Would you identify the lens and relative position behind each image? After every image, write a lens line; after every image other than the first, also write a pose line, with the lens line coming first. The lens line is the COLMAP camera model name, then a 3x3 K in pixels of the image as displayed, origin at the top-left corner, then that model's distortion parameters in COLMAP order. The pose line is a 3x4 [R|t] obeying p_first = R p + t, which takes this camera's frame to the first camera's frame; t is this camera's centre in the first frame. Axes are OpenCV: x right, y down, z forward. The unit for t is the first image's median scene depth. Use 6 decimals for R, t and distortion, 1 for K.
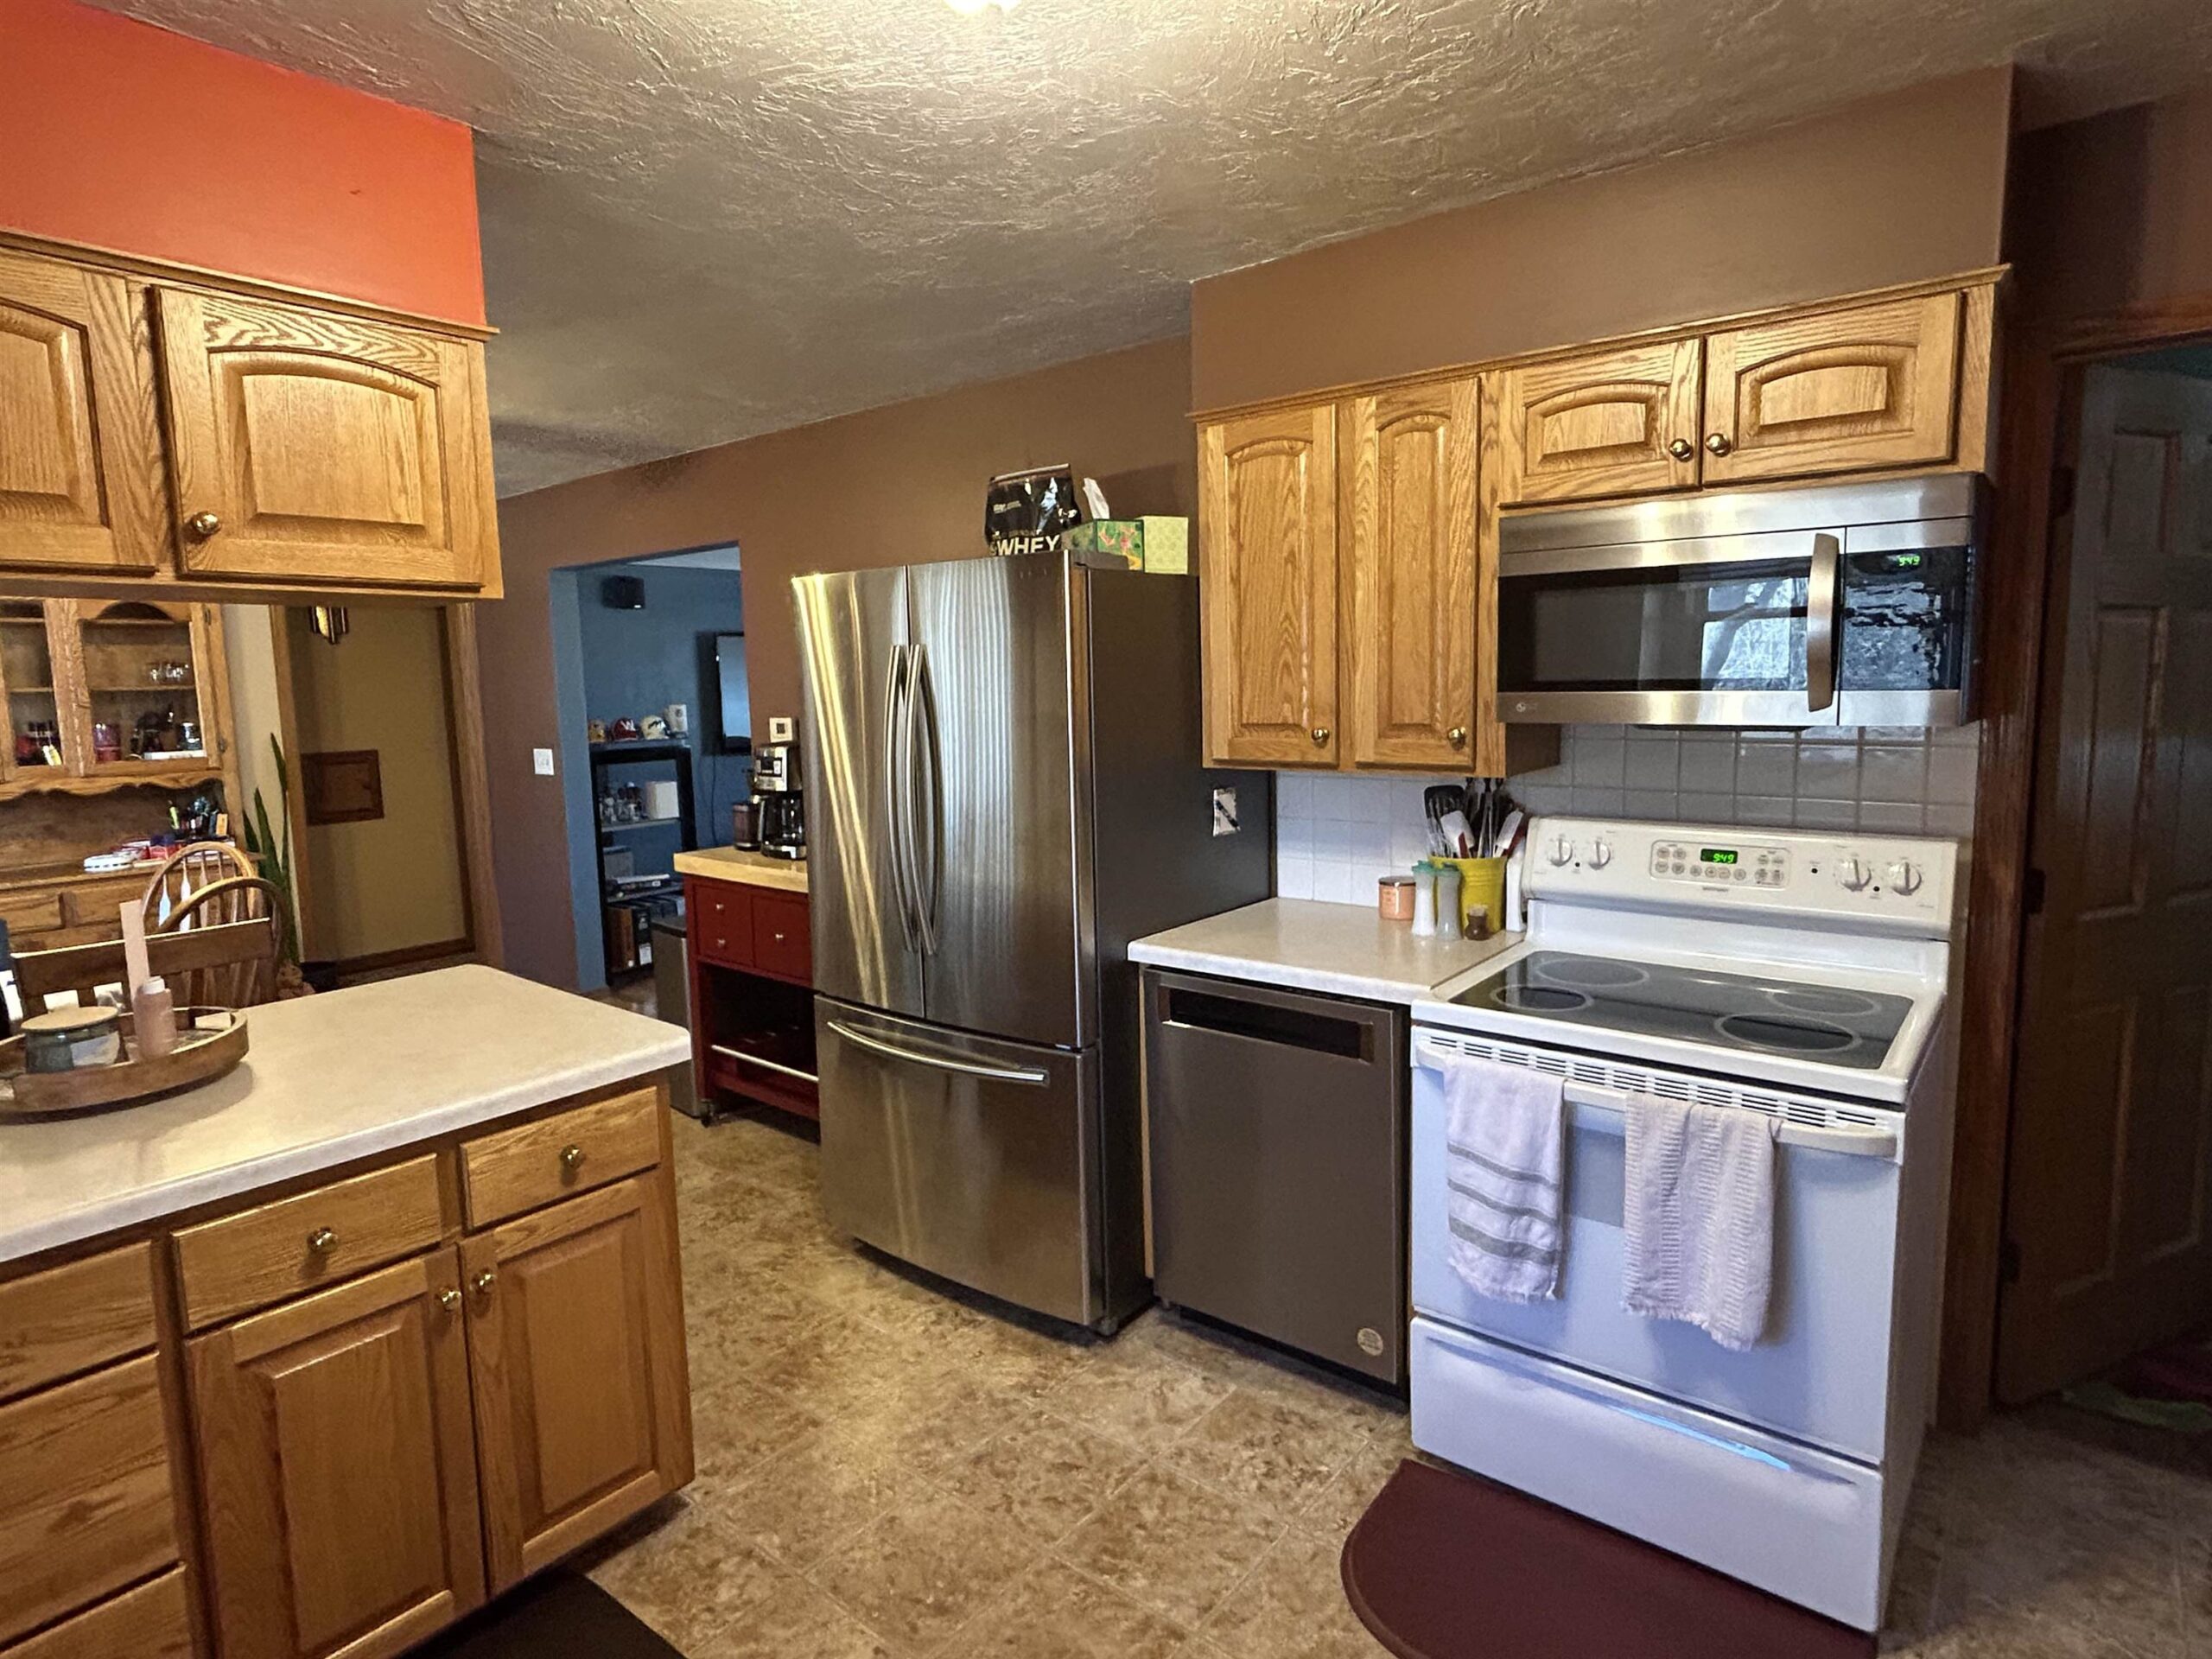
lens RADIAL K [[1192.3, 0, 1152.3], [0, 1192.3, 793.9], [0, 0, 1]] dist [0.021142, 0.001621]
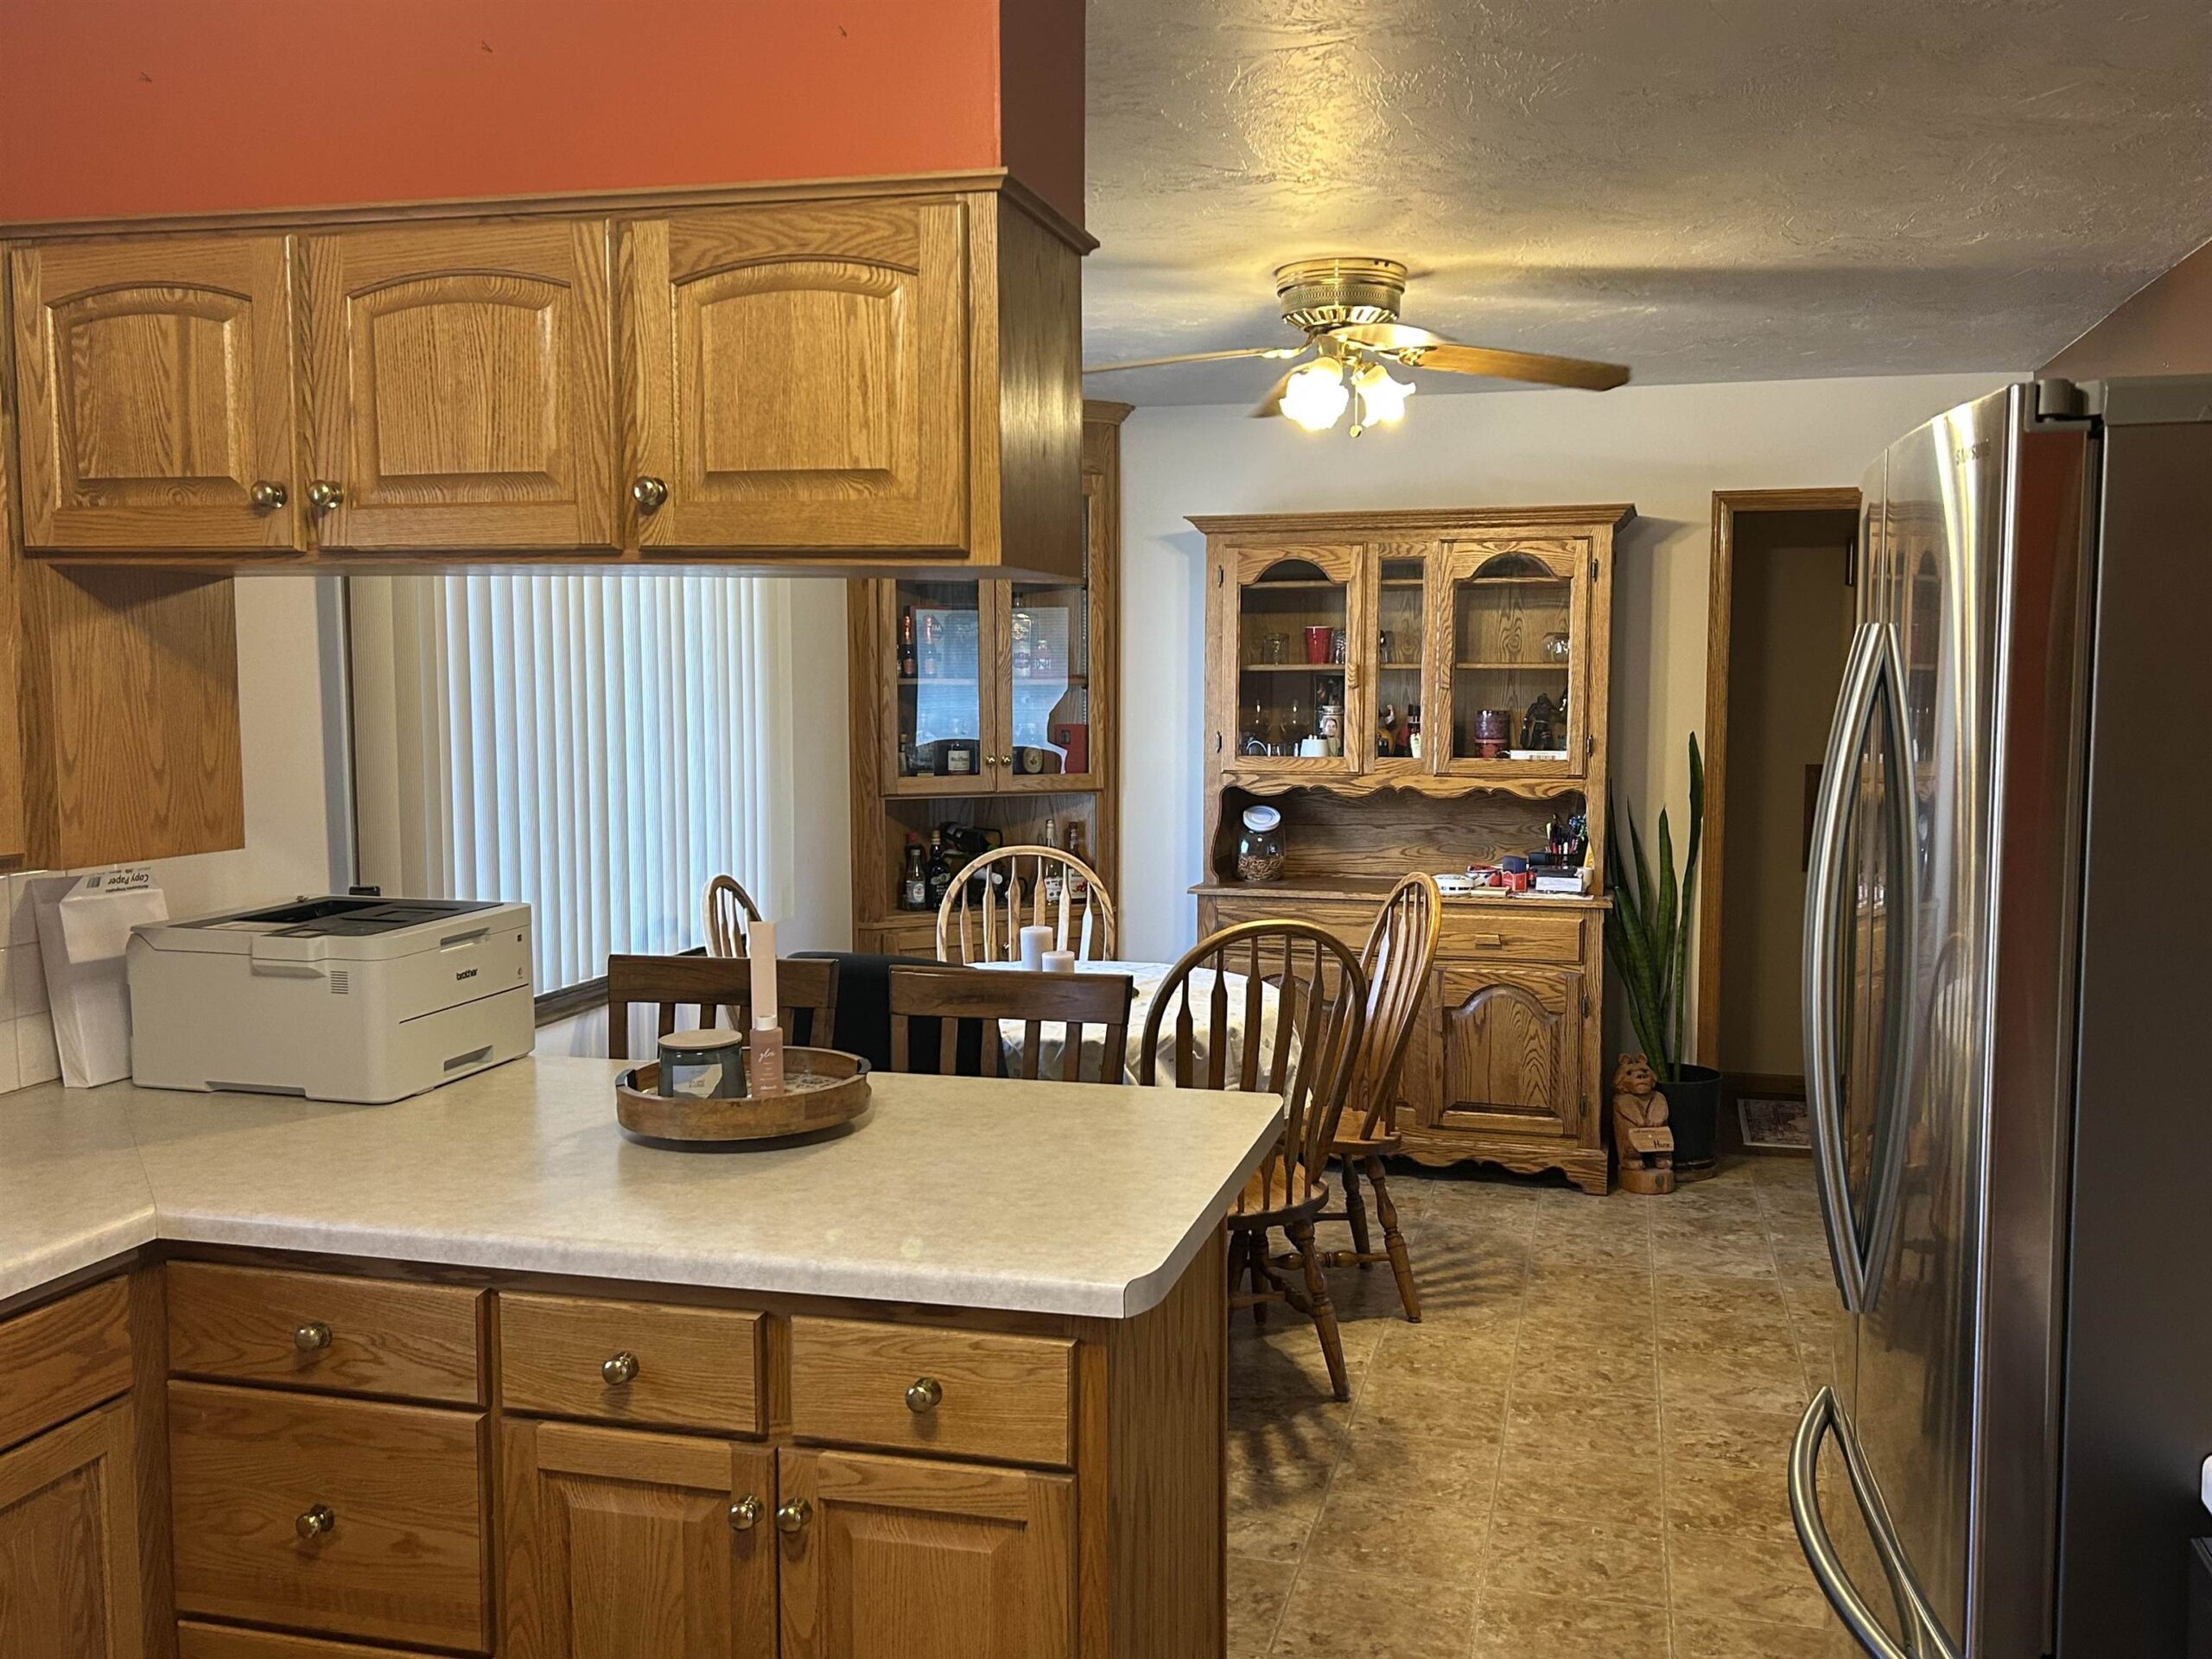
lens RADIAL K [[1972.9, 0, 1108.5], [0, 1972.9, 825.4], [0, 0, 1]] dist [0.069279, -0.051692]
pose [[0.409070, 0.102526, -0.906725, 0.555700], [-0.108521, 0.992082, 0.063218, -0.099348], [0.906027, 0.072538, 0.416958, 0.637507]]
